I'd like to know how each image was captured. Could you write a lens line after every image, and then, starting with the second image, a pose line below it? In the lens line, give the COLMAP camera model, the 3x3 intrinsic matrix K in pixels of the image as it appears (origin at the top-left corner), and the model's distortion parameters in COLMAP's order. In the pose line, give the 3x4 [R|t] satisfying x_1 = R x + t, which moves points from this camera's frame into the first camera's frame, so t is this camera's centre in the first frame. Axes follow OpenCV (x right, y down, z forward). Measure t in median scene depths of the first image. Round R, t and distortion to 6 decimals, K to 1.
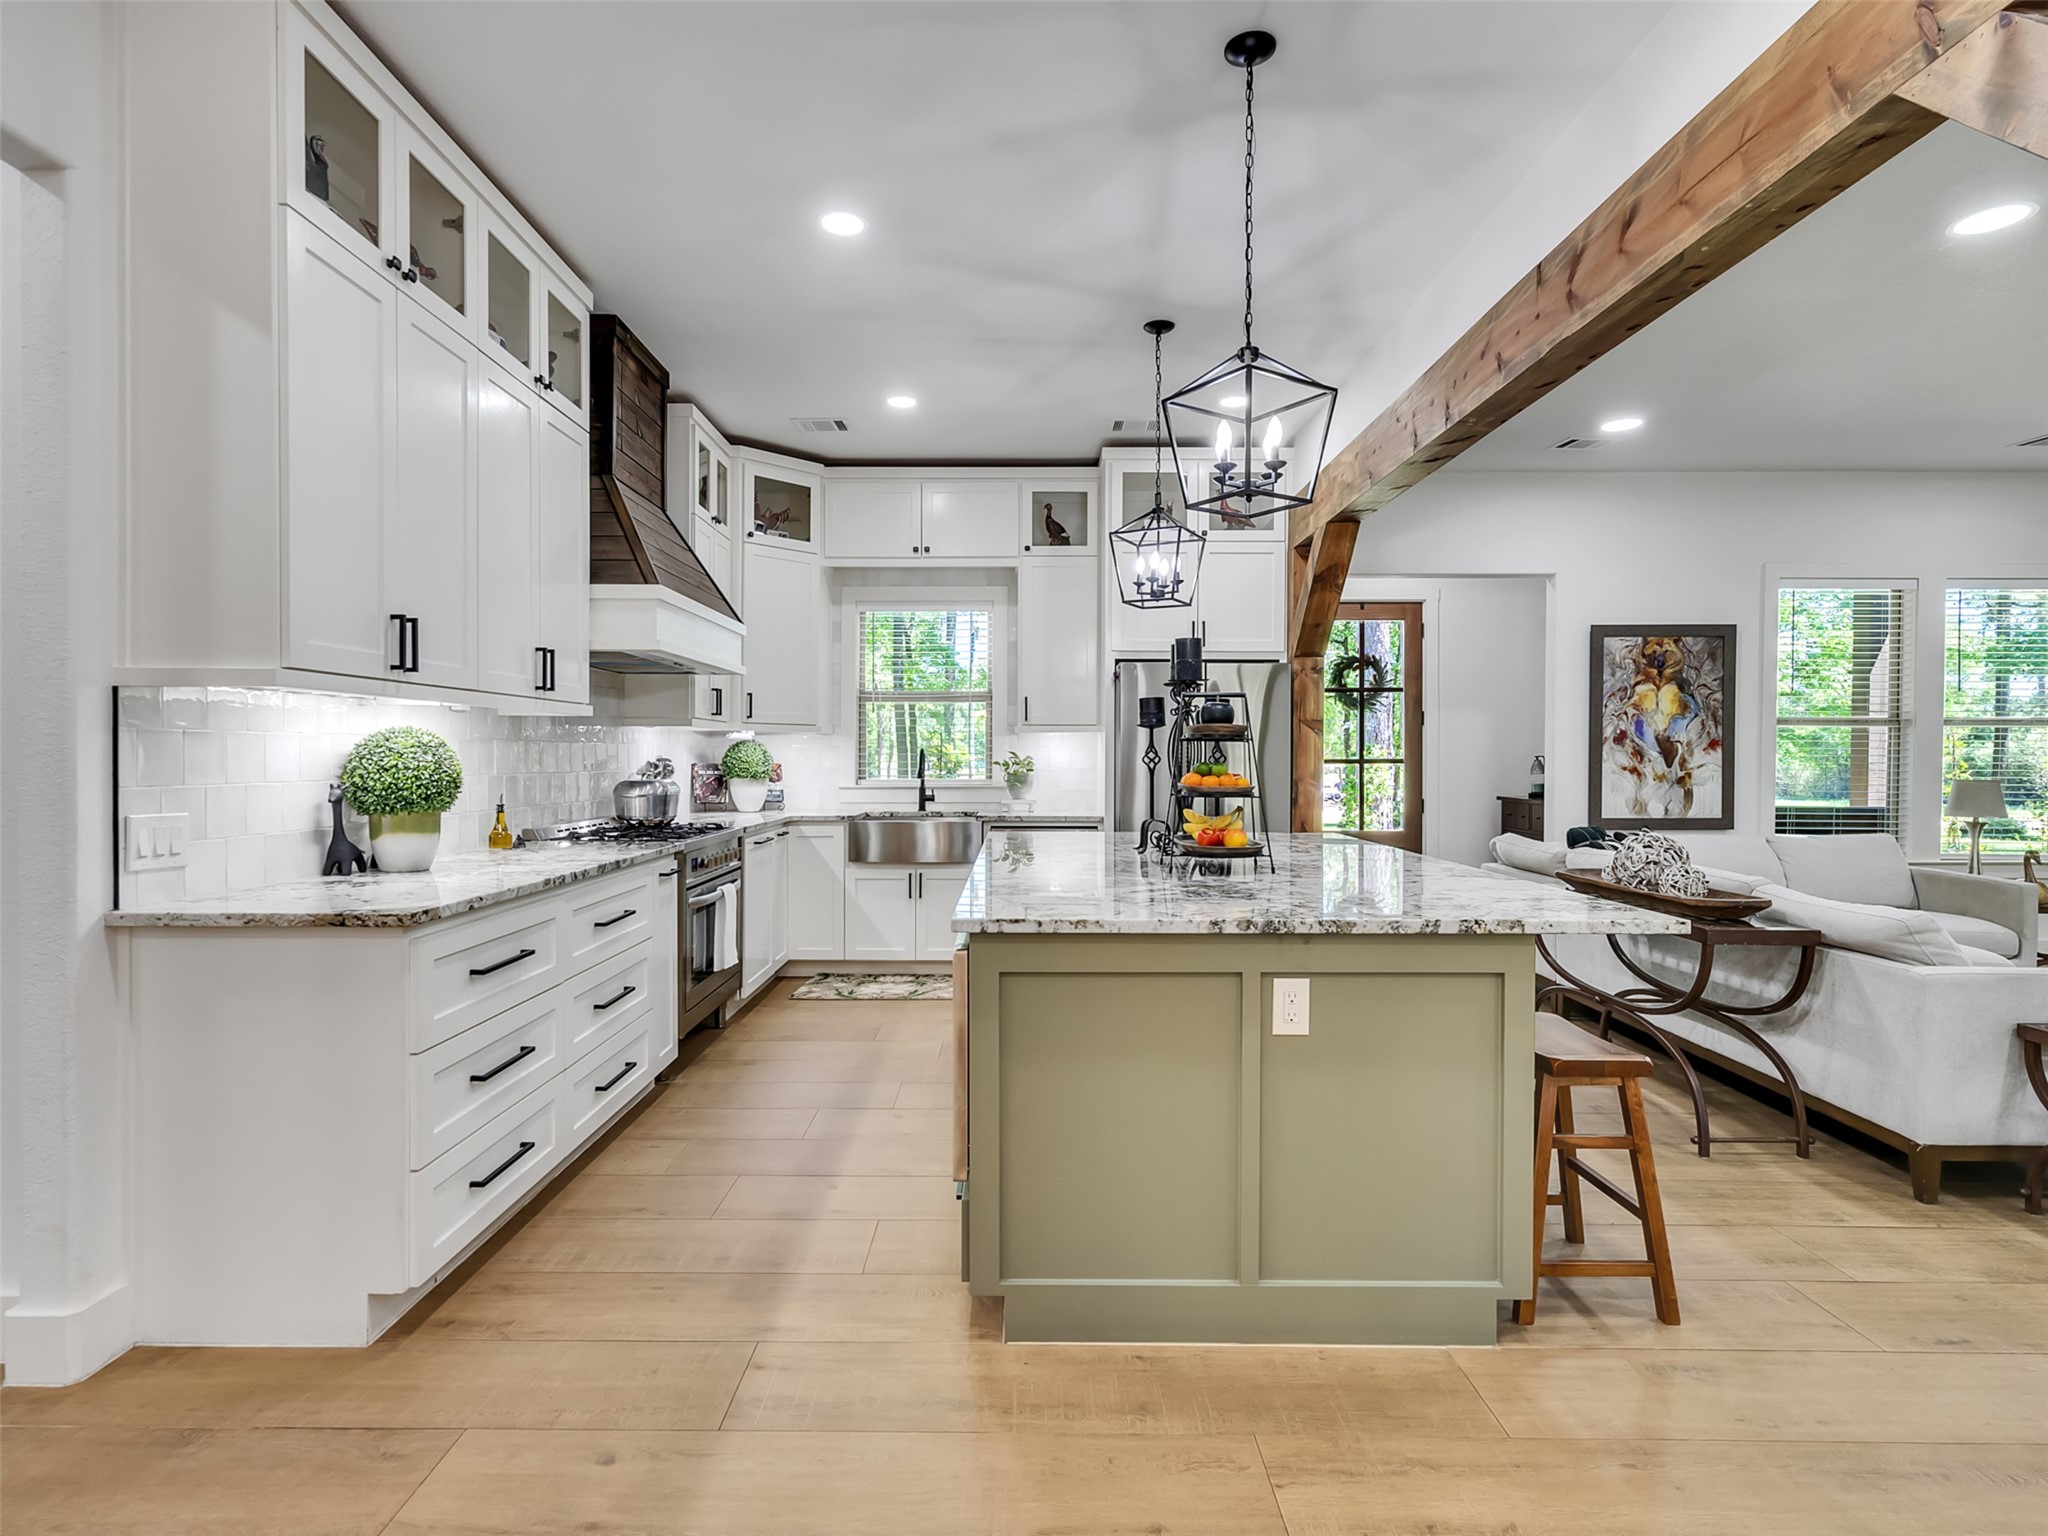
lens RADIAL K [[1046.7, 0, 1008.2], [0, 1046.7, 767.4], [0, 0, 1]] dist [-0.005360, 0.003308]
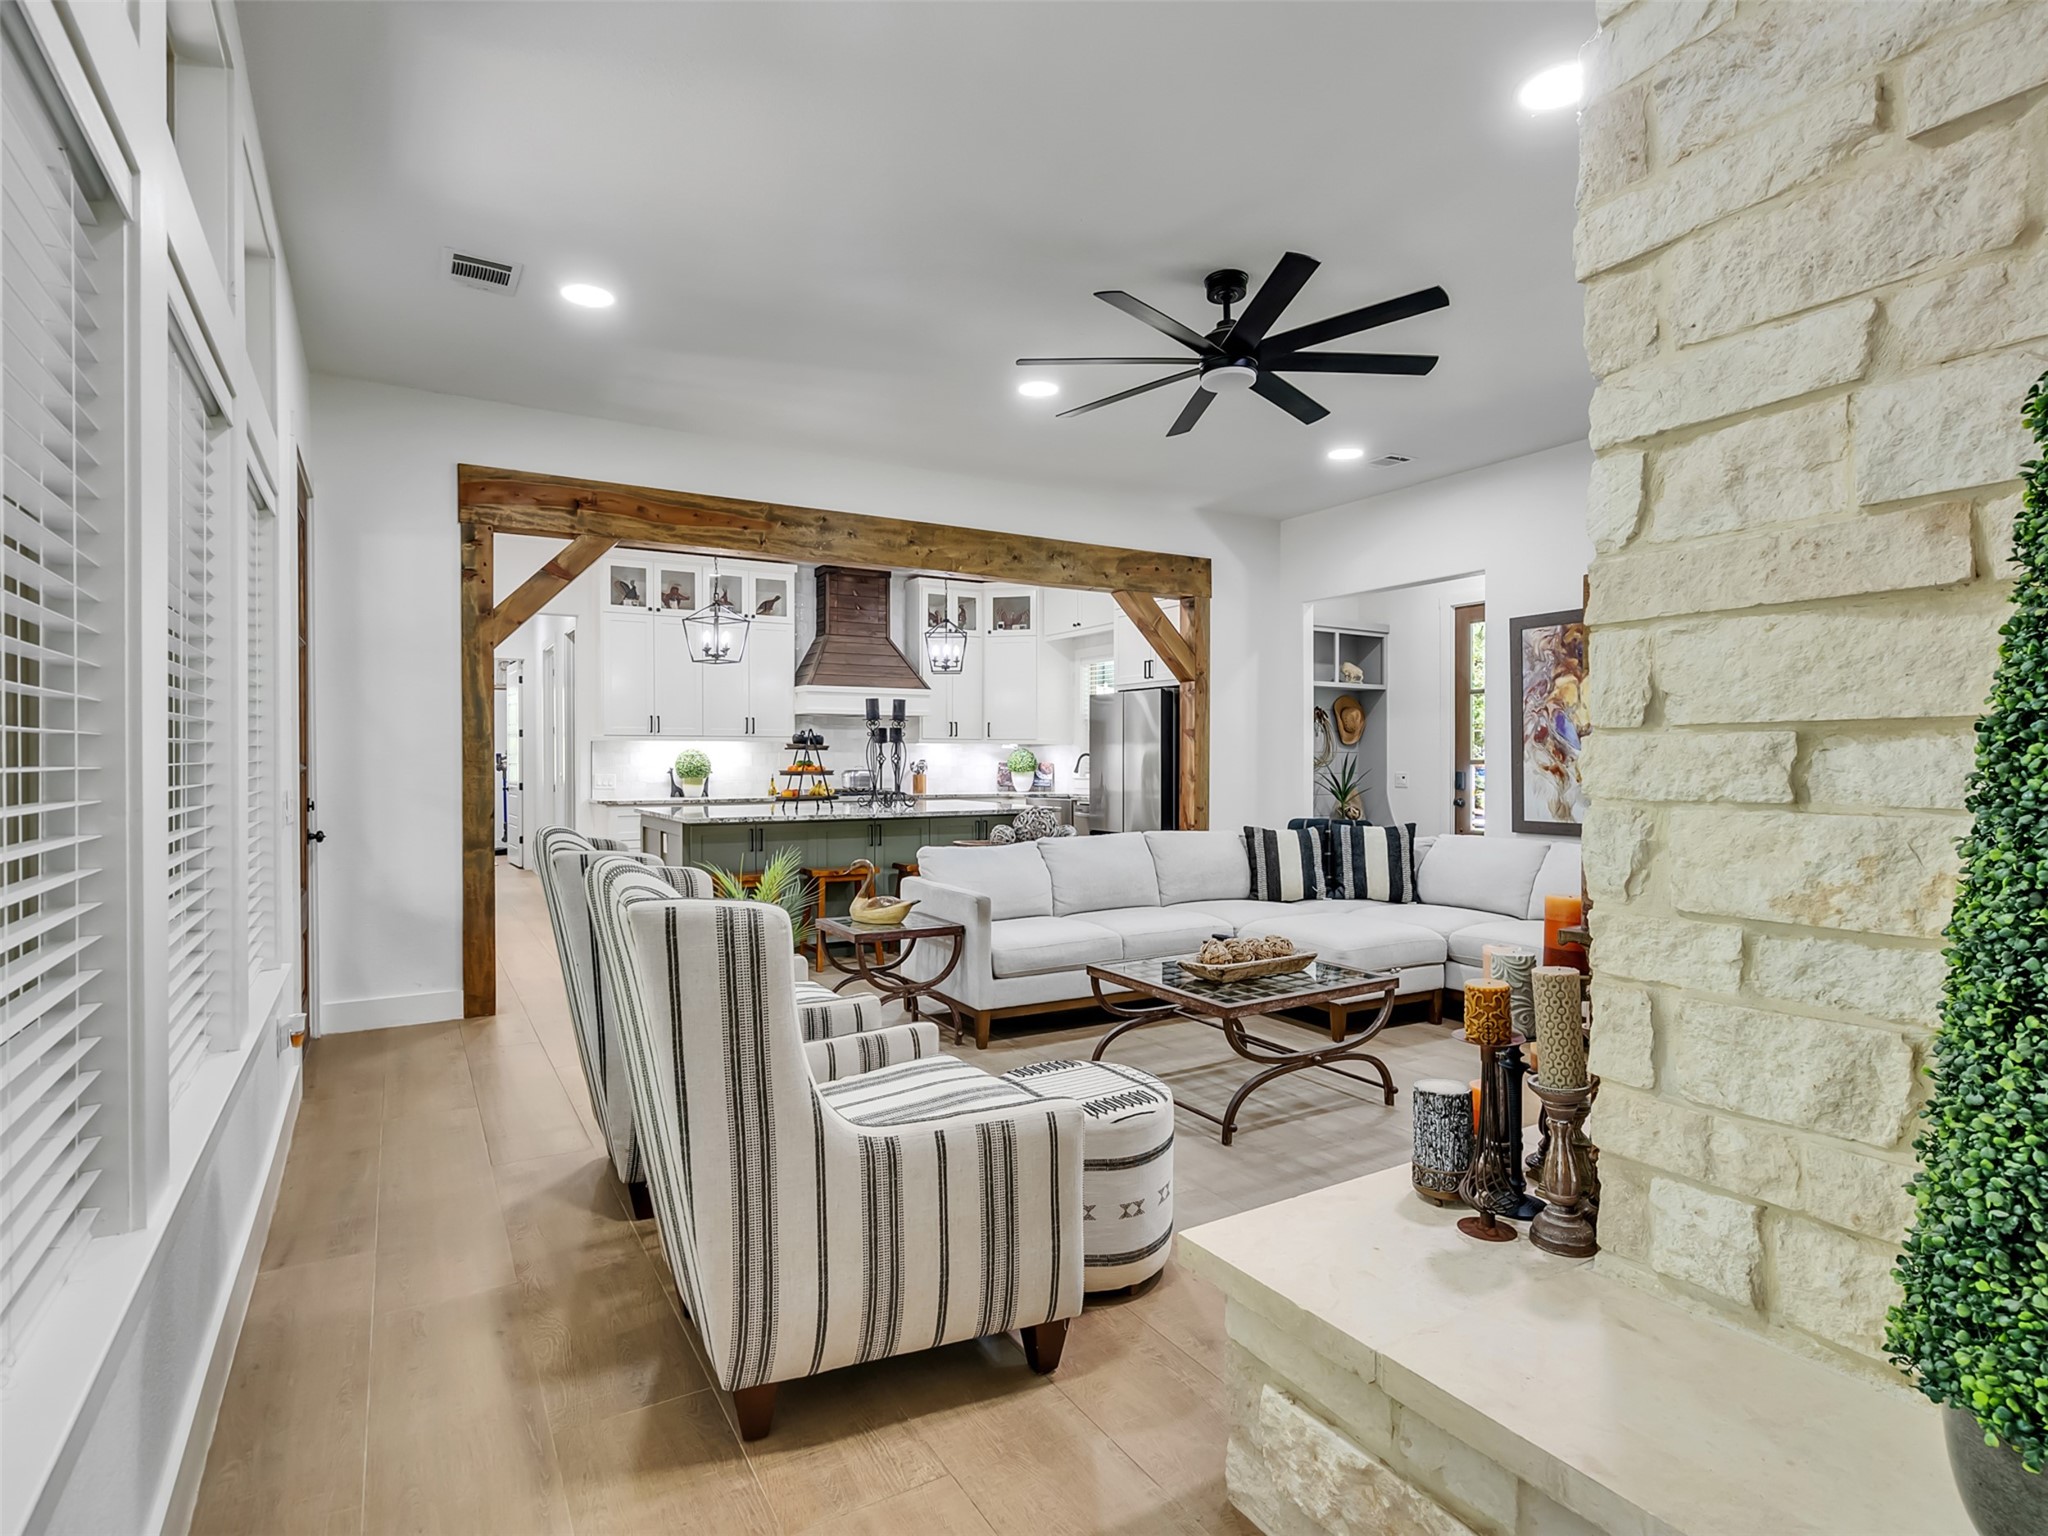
lens RADIAL K [[1046.7, 0, 1005.6], [0, 1046.7, 768.3], [0, 0, 1]] dist [-0.005360, 0.003308]
pose [[0.512844, 0.003950, -0.858473, 1.275766], [-0.006930, 0.999976, 0.000462, 0.004384], [0.858454, 0.005712, 0.512859, 0.123179]]
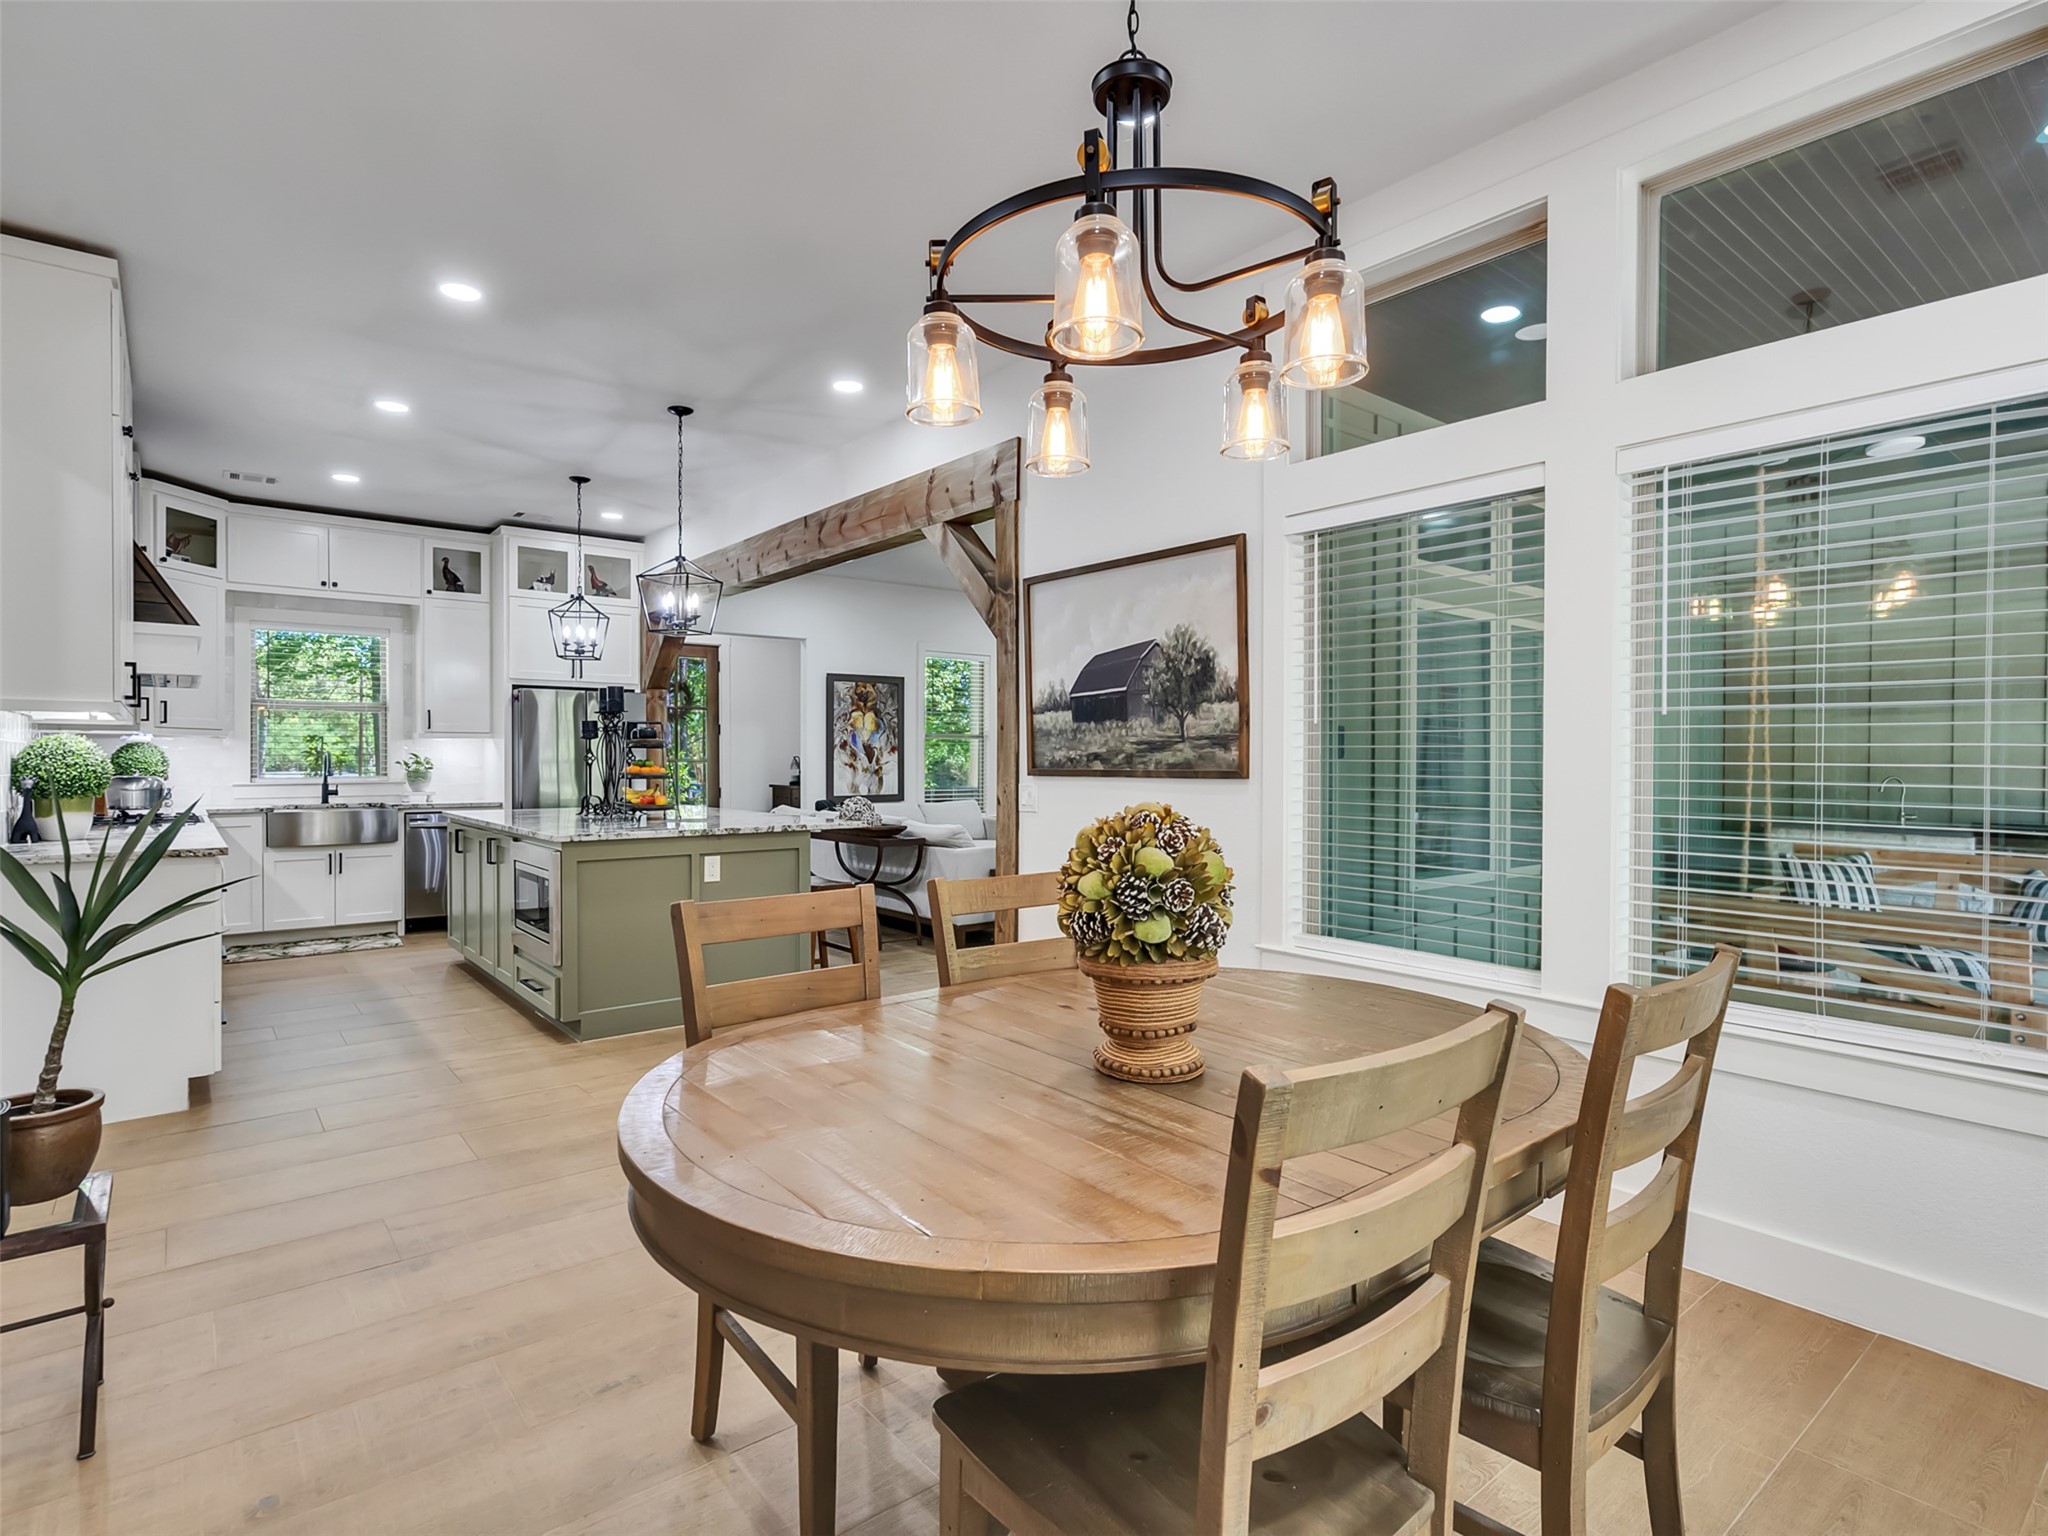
lens RADIAL K [[1046.7, 0, 1006.7], [0, 1046.7, 766.3], [0, 0, 1]] dist [-0.005360, 0.003308]
pose [[0.776410, -0.006532, 0.630195, -0.251210], [0.008145, 0.999967, 0.000331, 0.006137], [-0.630176, 0.004876, 0.776437, -0.437484]]
